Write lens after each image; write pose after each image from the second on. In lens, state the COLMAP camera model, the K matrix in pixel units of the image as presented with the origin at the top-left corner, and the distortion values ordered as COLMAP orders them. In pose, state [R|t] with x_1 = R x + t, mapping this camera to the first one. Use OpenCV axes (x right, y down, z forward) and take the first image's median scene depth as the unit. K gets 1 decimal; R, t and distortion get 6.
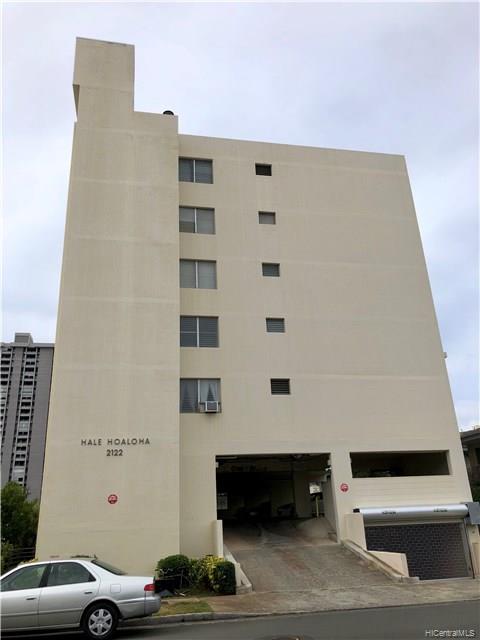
lens RADIAL K [[532.7, 0, 240.5], [0, 532.7, 322.7], [0, 0, 1]] dist [0.006906, 0.003686]
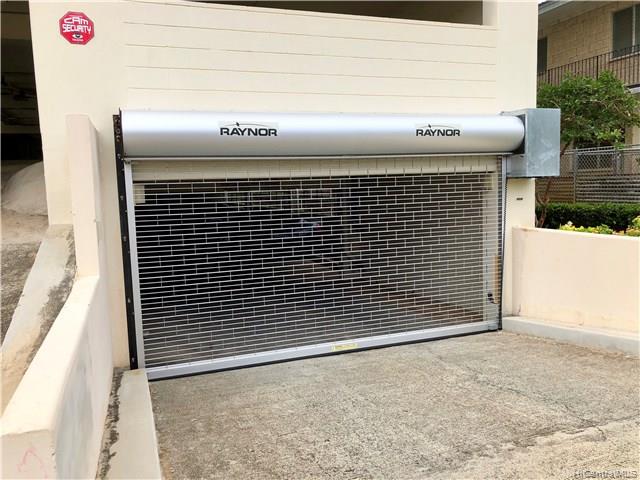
lens RADIAL K [[532.7, 0, 320.5], [0, 532.7, 239.1], [0, 0, 1]] dist [0.006906, 0.003686]
pose [[0.987401, 0.000026, 0.158241, 0.263381], [-0.075718, 0.878164, 0.472329, 0.269267], [-0.138949, -0.478360, 0.867101, 0.724383]]
